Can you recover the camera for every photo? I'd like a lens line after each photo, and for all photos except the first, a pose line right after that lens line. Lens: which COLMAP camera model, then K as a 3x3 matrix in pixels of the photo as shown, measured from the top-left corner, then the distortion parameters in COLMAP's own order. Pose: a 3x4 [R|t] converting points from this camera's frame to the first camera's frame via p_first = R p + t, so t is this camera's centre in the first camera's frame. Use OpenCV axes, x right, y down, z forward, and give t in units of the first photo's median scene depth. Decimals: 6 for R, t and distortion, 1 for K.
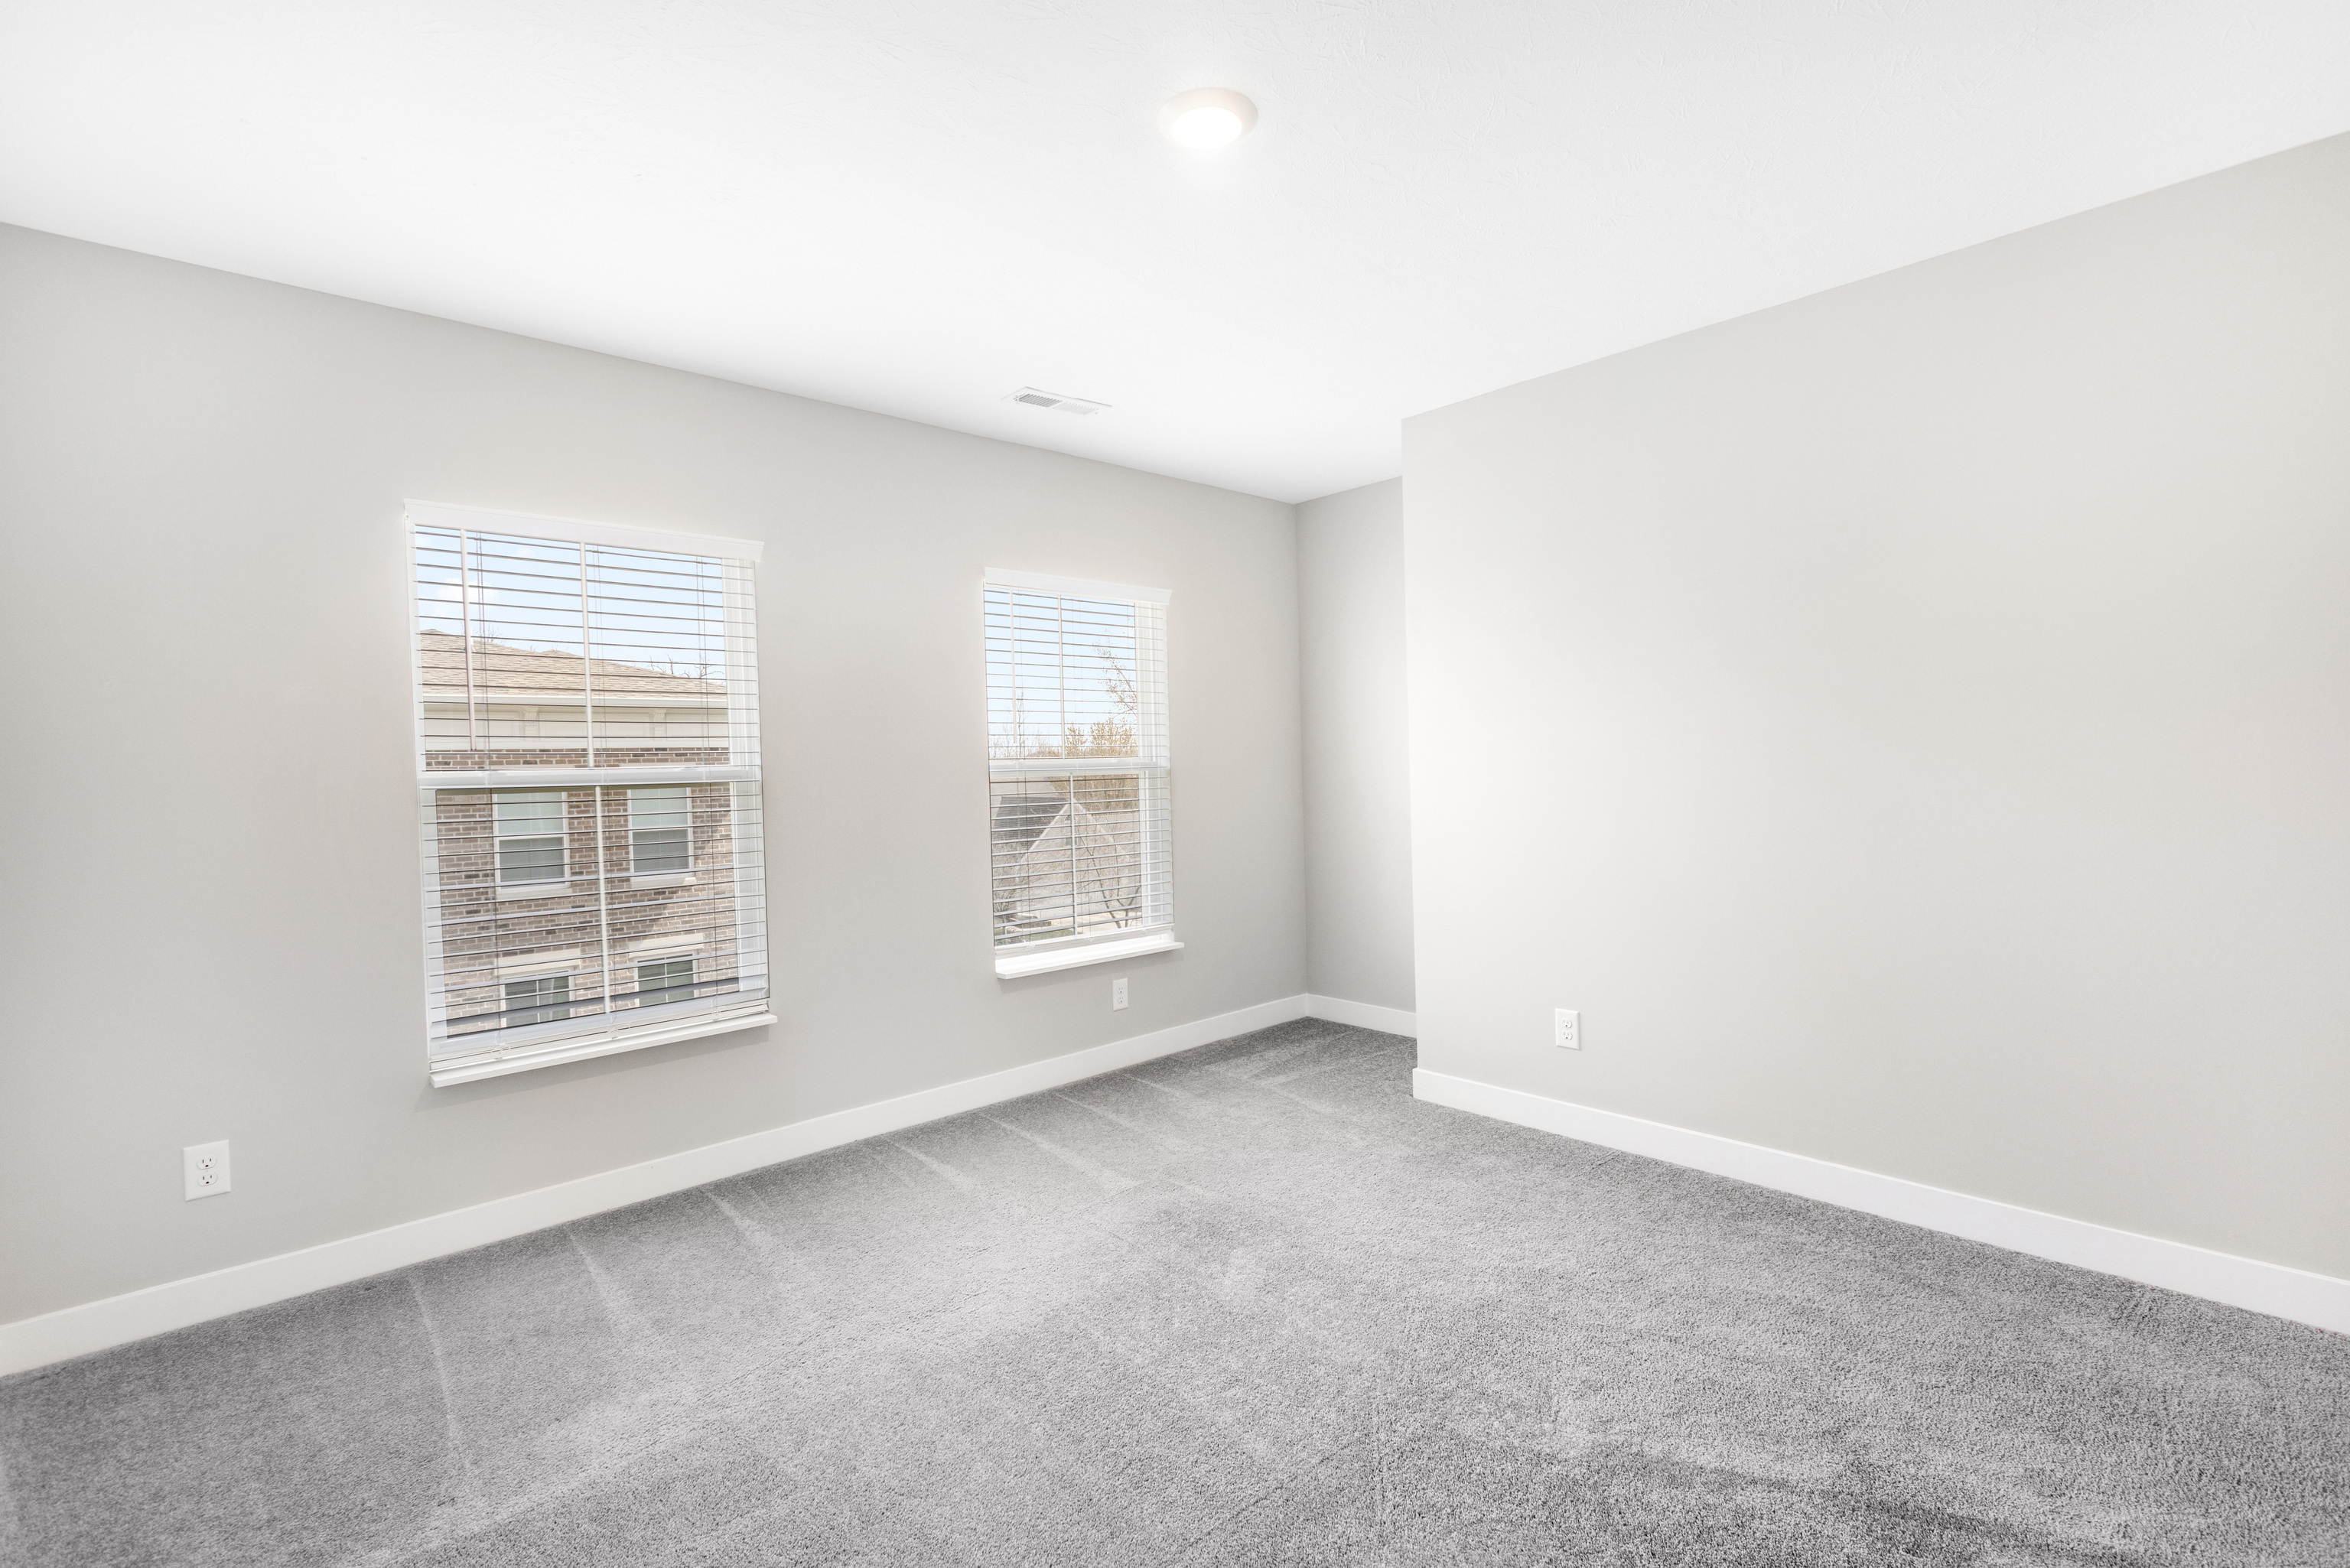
lens RADIAL K [[1073.0, 0, 1172.3], [0, 1073.0, 782.9], [0, 0, 1]] dist [0.008462, -0.003056]
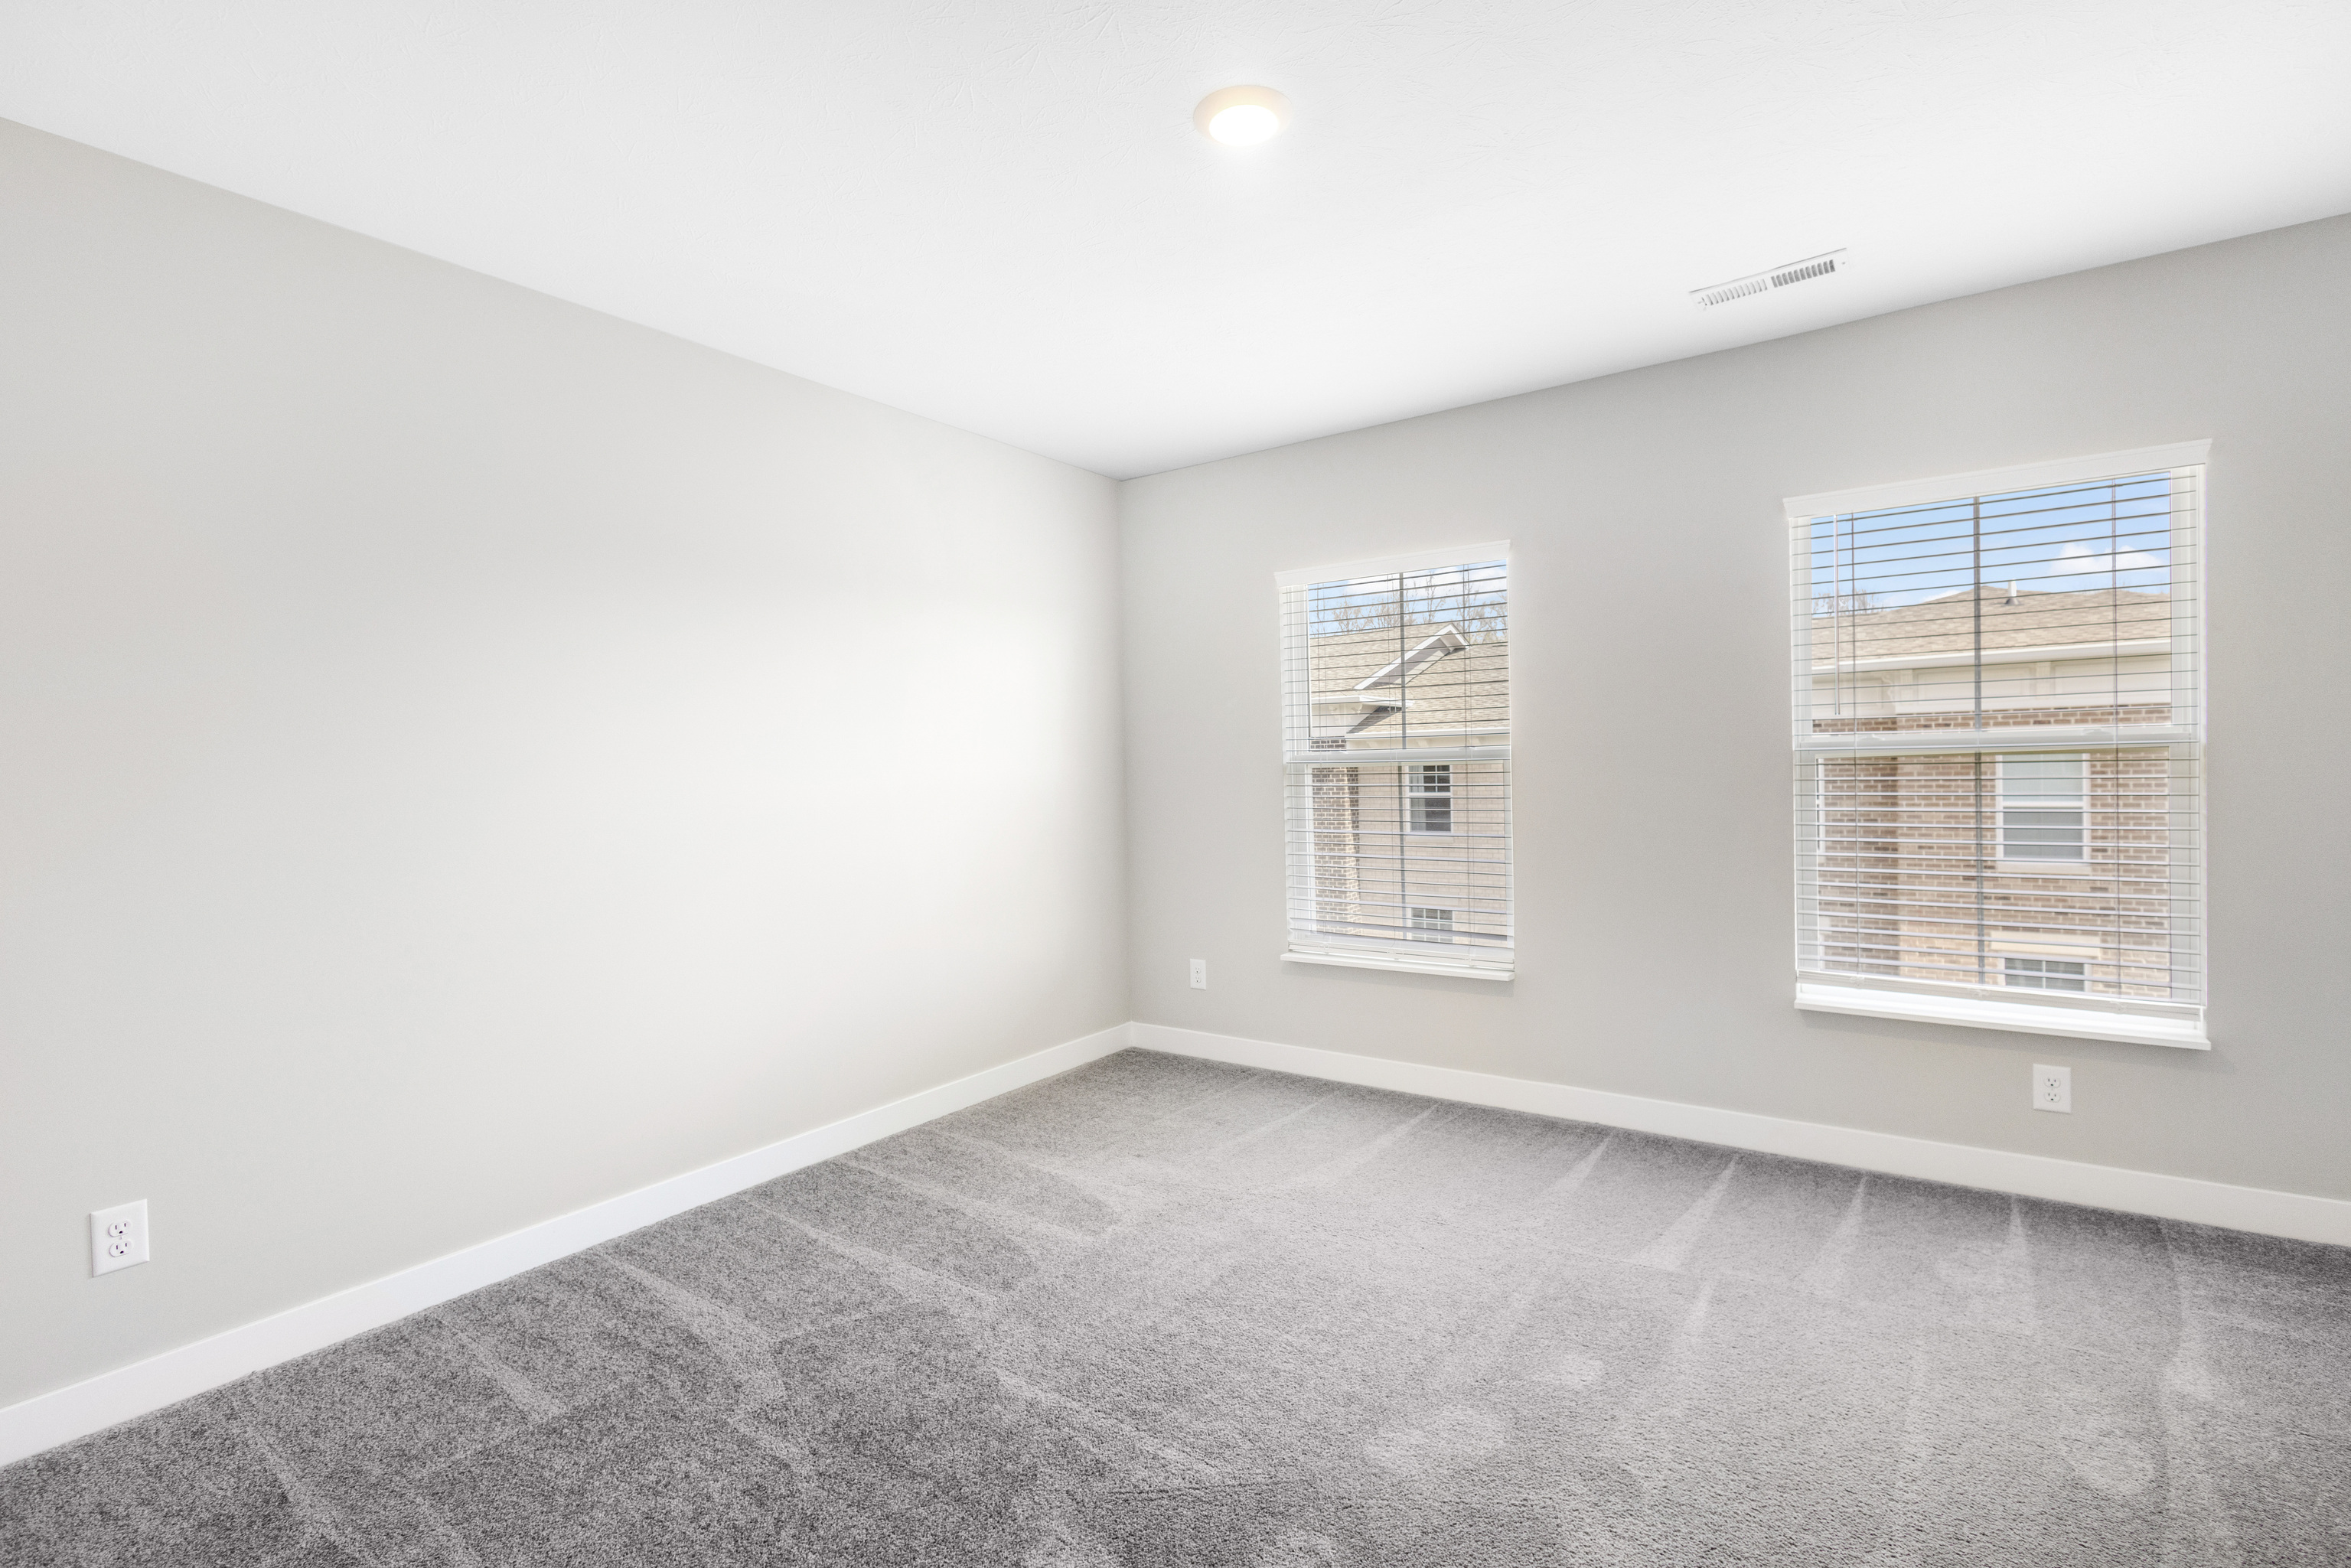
lens RADIAL K [[1073.5, 0, 1182.8], [0, 1073.5, 776.8], [0, 0, 1]] dist [0.008462, -0.003056]
pose [[0.216982, 0.033008, -0.975617, 0.483359], [0.000571, 0.999424, 0.033940, -0.017273], [0.976175, -0.007922, 0.216838, 0.343417]]
